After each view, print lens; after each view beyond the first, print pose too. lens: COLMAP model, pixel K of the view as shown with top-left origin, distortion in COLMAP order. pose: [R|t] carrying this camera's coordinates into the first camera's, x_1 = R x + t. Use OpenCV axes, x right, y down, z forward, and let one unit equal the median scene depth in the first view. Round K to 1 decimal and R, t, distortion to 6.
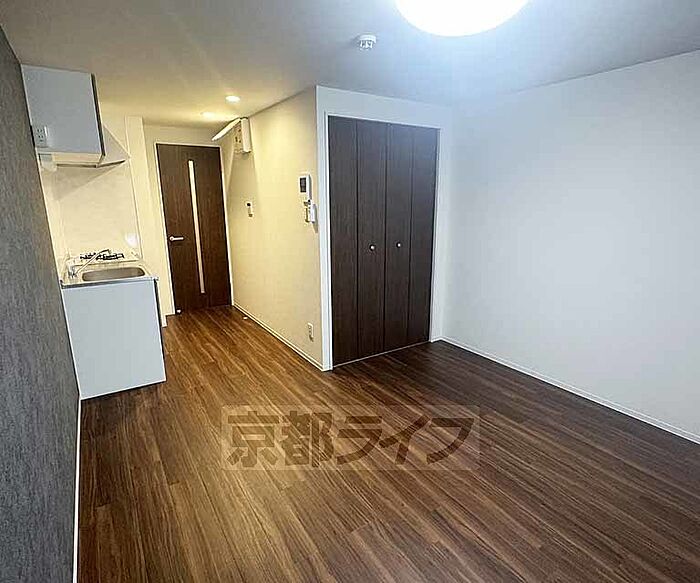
lens RADIAL K [[396.5, 0, 350.0], [0, 396.5, 291.5], [0, 0, 1]] dist [-0.002002, -0.000253]
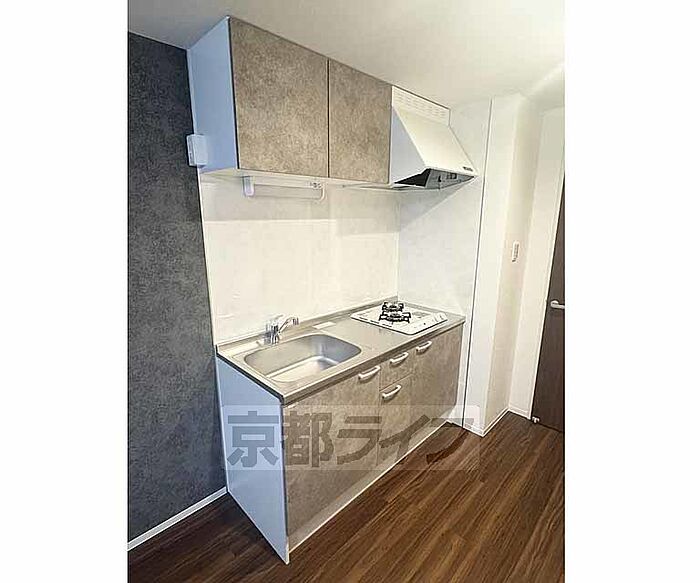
lens RADIAL K [[332.6, 0, 350.0], [0, 332.6, 291.5], [0, 0, 1]] dist [-0.000038, 0.000022]
pose [[0.215225, 0.222235, -0.950941, -0.073463], [-0.239823, 0.955970, 0.169132, -0.216708], [0.946659, 0.191656, 0.259046, 0.782073]]
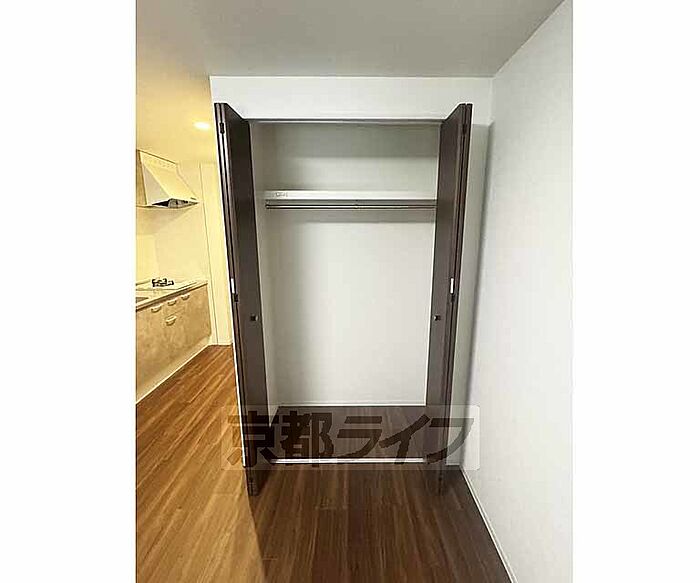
lens RADIAL K [[297.1, 0, 350.0], [0, 297.1, 291.5], [0, 0, 1]] dist [0.000529, -0.000001]
pose [[0.841377, 0.111179, -0.528890, 0.336731], [-0.128734, 0.991672, 0.003666, -0.143718], [0.524893, 0.065001, 0.848682, 0.557658]]
